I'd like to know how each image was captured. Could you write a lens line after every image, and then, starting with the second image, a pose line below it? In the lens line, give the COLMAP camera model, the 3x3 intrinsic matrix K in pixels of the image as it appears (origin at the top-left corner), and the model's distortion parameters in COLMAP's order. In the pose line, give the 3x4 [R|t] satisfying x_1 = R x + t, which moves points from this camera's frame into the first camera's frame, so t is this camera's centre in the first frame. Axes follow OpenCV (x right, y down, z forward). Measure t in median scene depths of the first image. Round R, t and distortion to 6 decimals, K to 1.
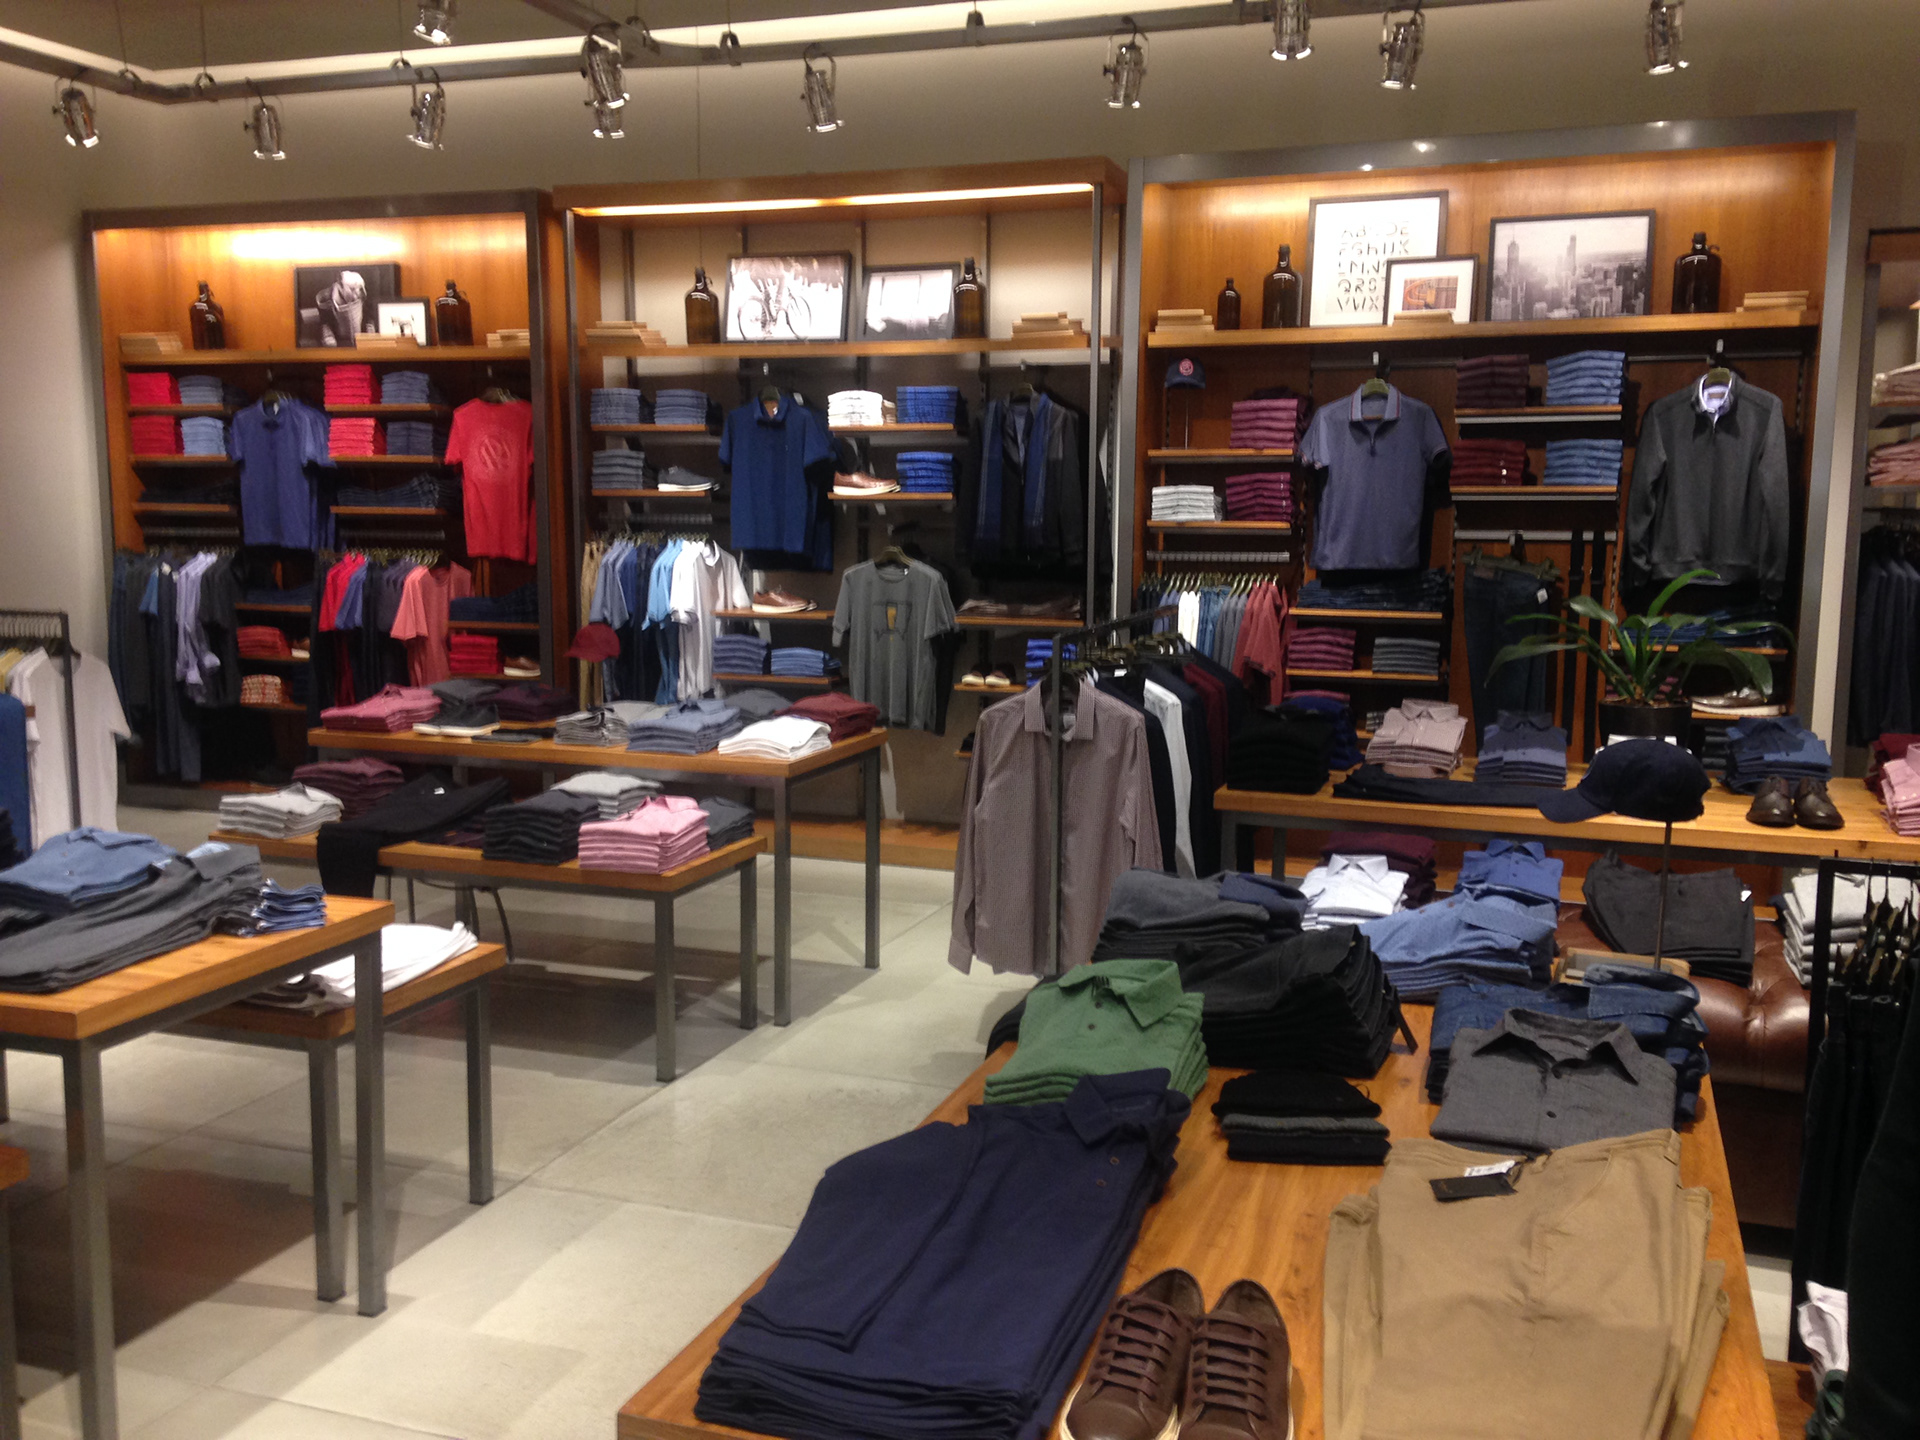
lens RADIAL K [[1789.1, 0, 958.0], [0, 1789.1, 734.2], [0, 0, 1]] dist [0.090706, 0.000000]
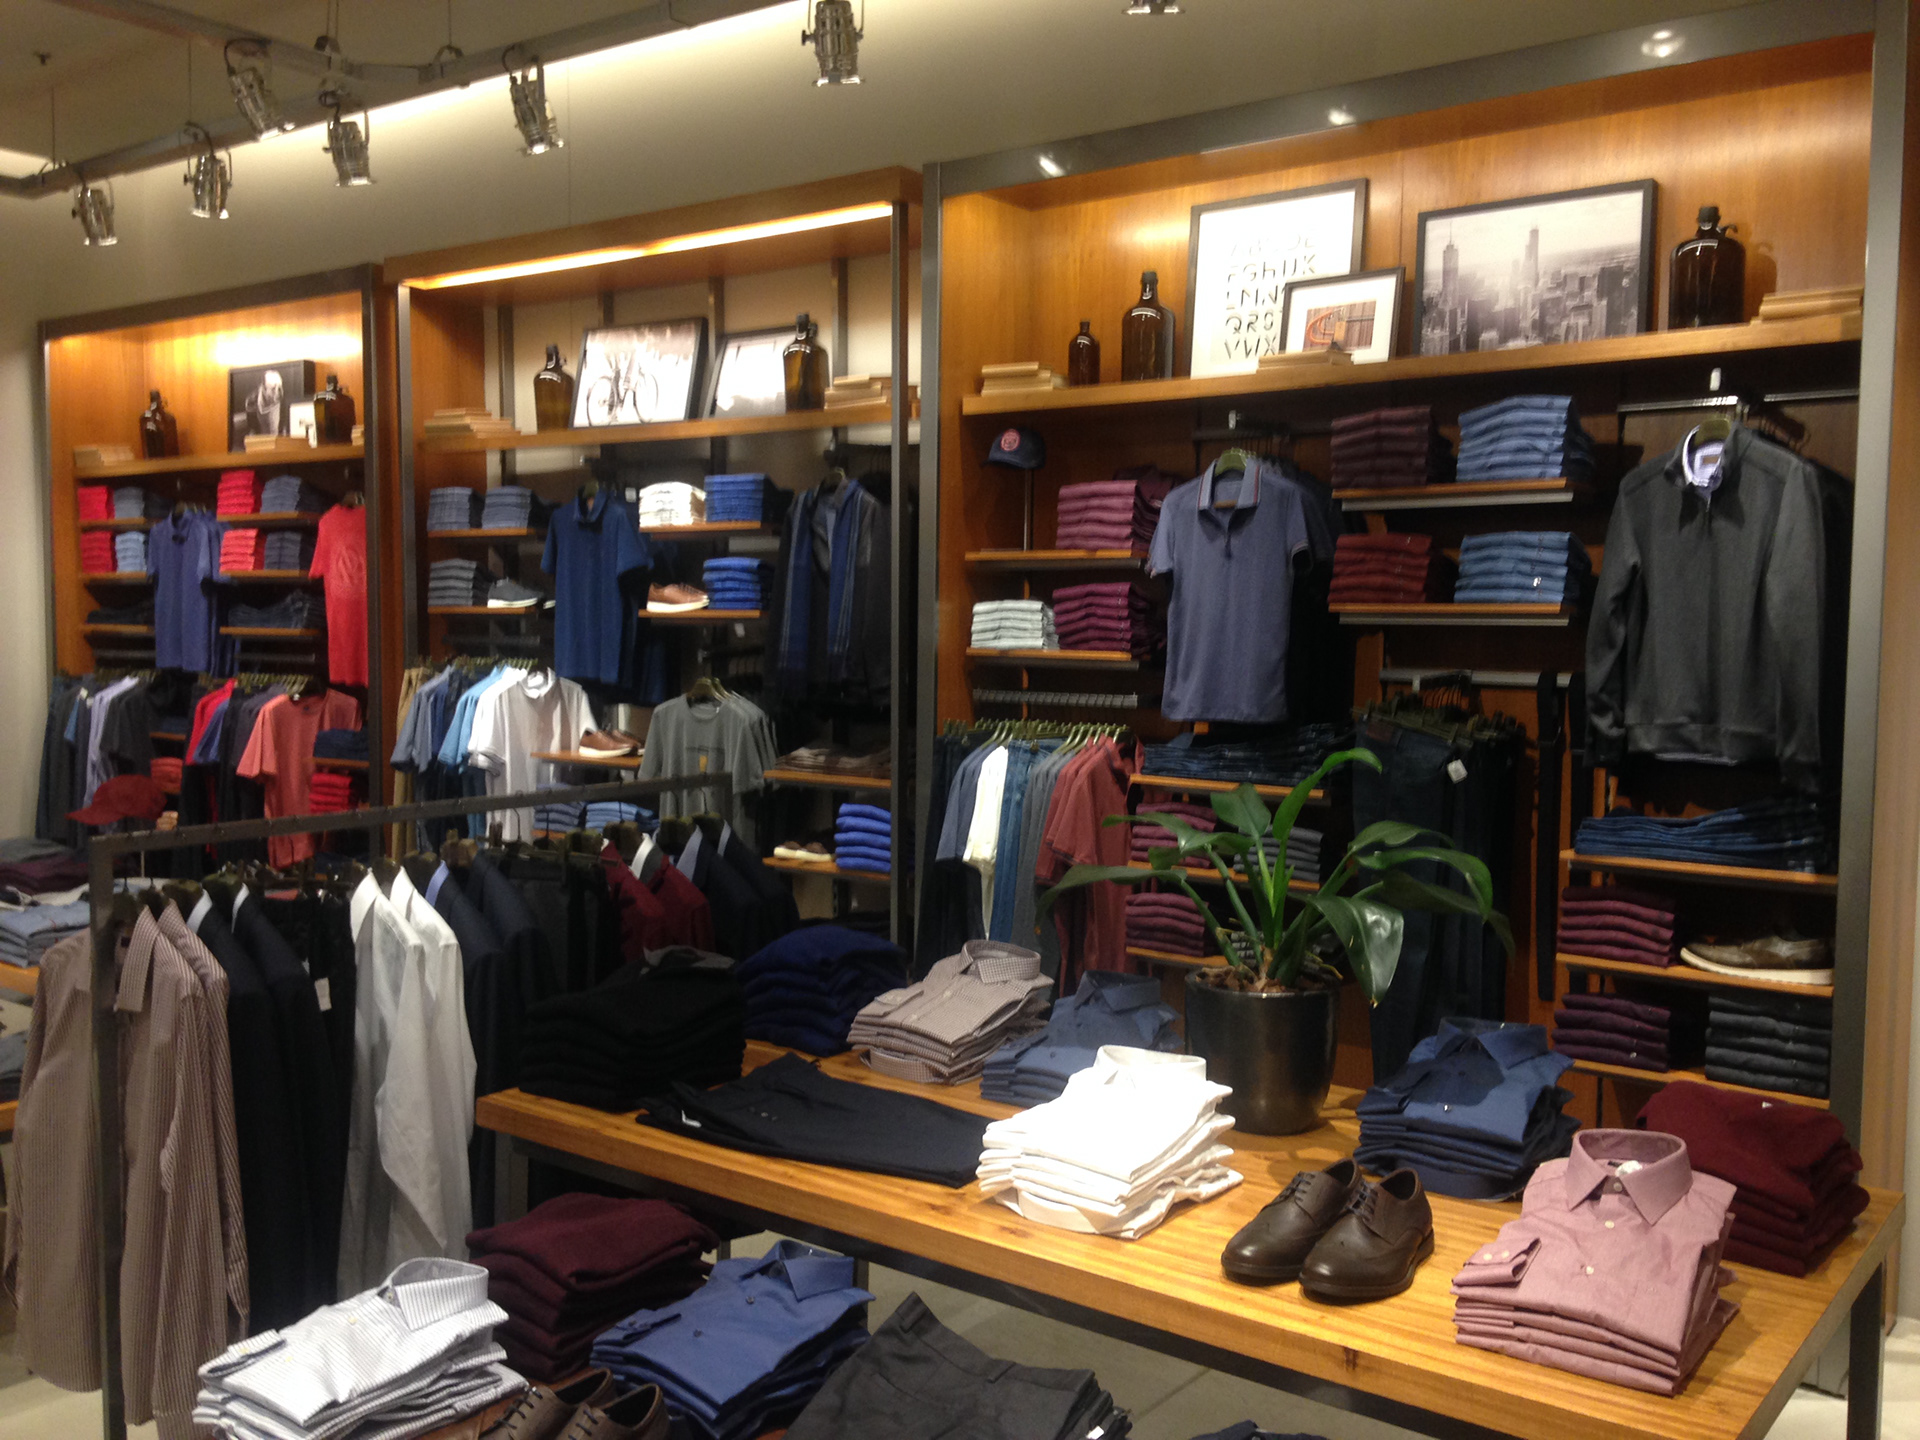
lens RADIAL K [[1789.1, 0, 954.0], [0, 1789.1, 709.4], [0, 0, 1]] dist [0.090706, 0.000000]
pose [[0.949530, 0.017884, -0.313166, 0.320546], [-0.042422, 0.996523, -0.071714, -0.040233], [0.310794, 0.081380, 0.946987, 0.298584]]
